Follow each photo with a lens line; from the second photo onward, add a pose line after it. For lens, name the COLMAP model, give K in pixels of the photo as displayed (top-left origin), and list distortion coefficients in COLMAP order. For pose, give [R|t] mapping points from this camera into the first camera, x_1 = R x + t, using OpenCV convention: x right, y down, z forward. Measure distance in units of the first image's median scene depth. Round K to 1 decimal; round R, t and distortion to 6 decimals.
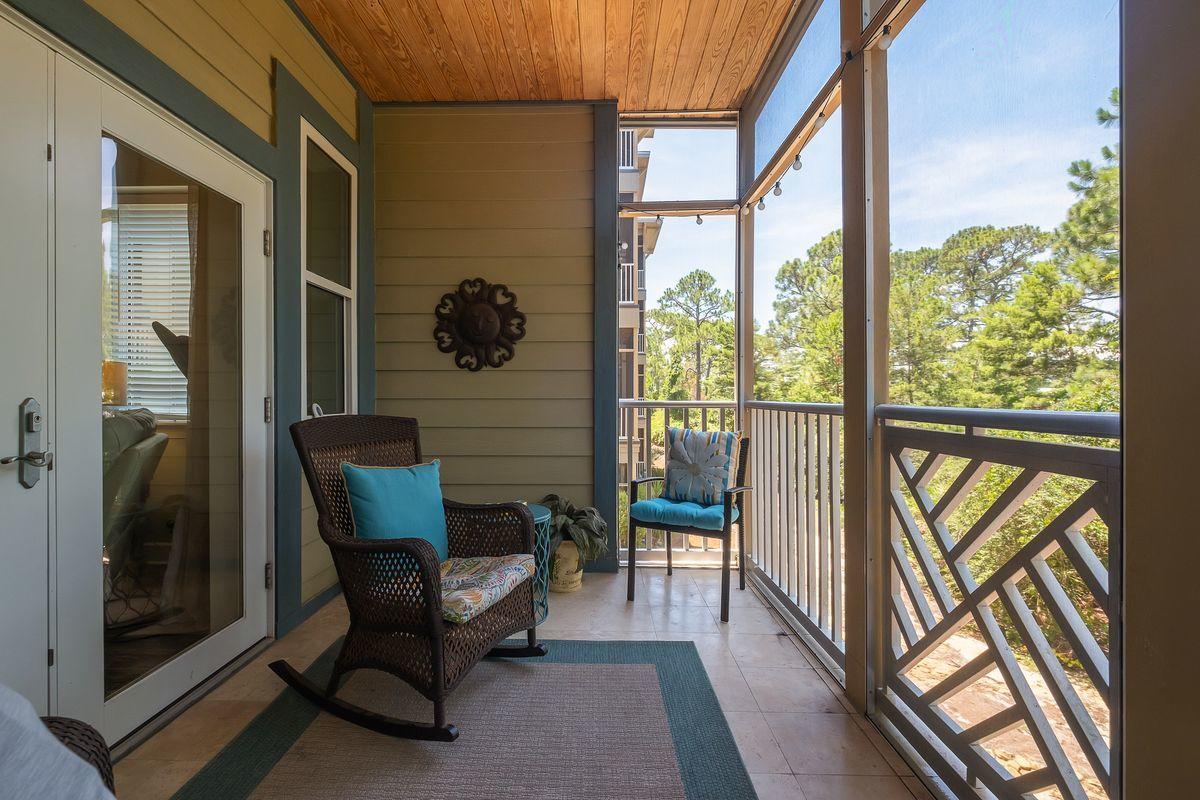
lens RADIAL K [[524.2, 0, 589.3], [0, 524.2, 397.1], [0, 0, 1]] dist [-0.001482, 0.000018]
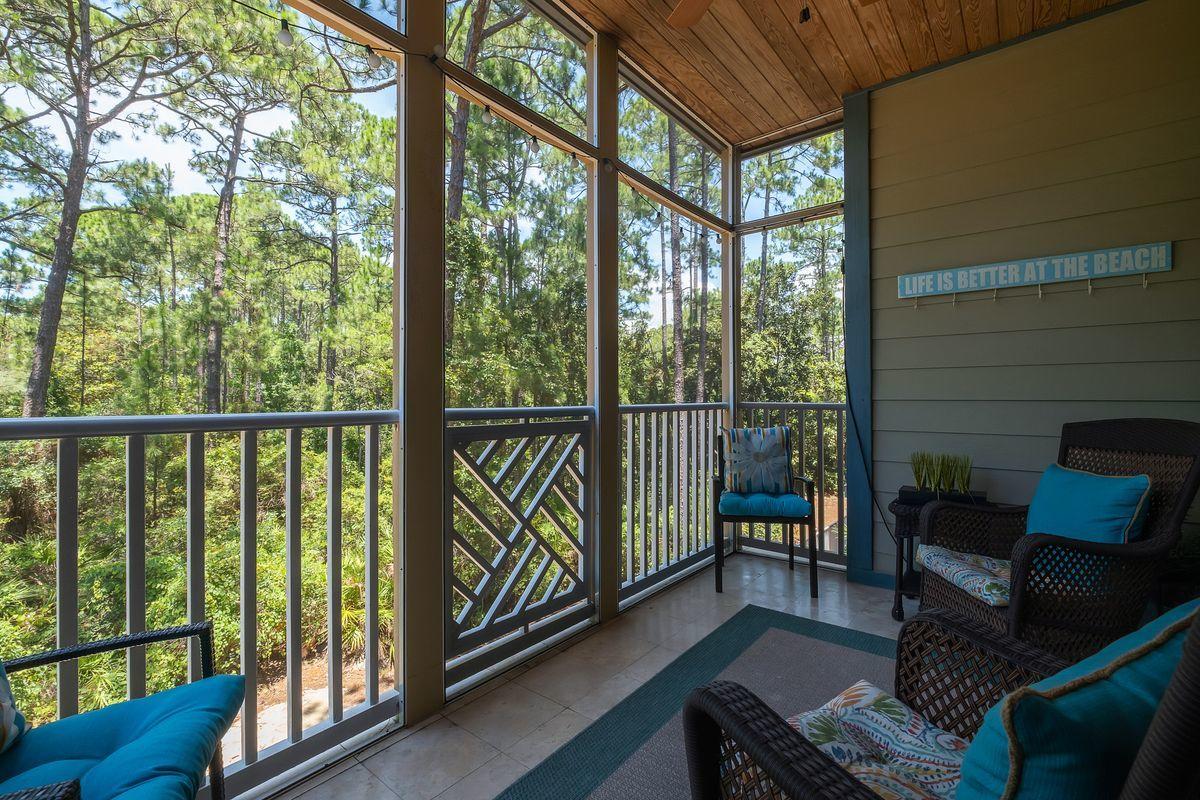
lens RADIAL K [[524.2, 0, 600.8], [0, 524.2, 395.4], [0, 0, 1]] dist [-0.001482, 0.000018]
pose [[-0.794360, 0.001995, 0.607444, -0.513048], [0.003032, 0.999995, 0.000681, -0.018931], [-0.607439, 0.002383, -0.794363, 2.315080]]
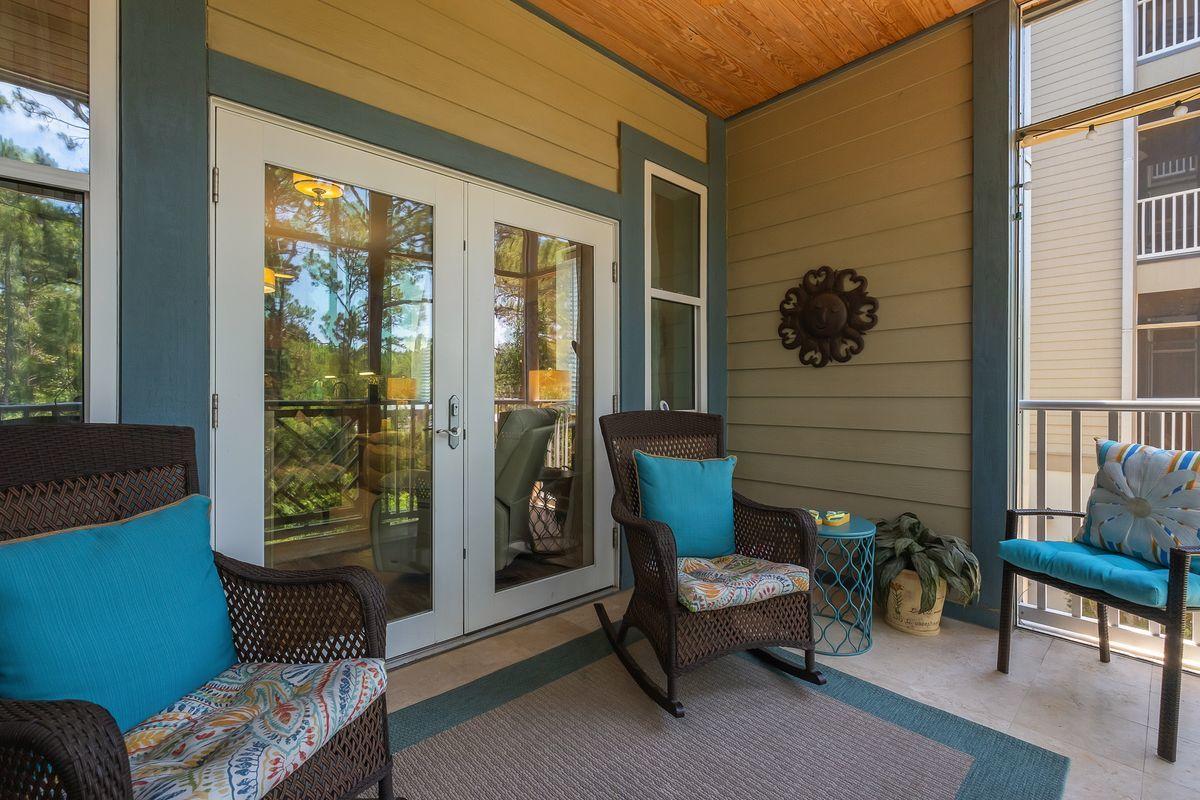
lens RADIAL K [[524.2, 0, 590.0], [0, 524.2, 397.7], [0, 0, 1]] dist [-0.001482, 0.000018]
pose [[0.689321, 0.002824, -0.724450, 0.193444], [-0.000110, 0.999993, 0.003793, 0.001285], [0.724456, -0.002535, 0.689317, 0.069751]]
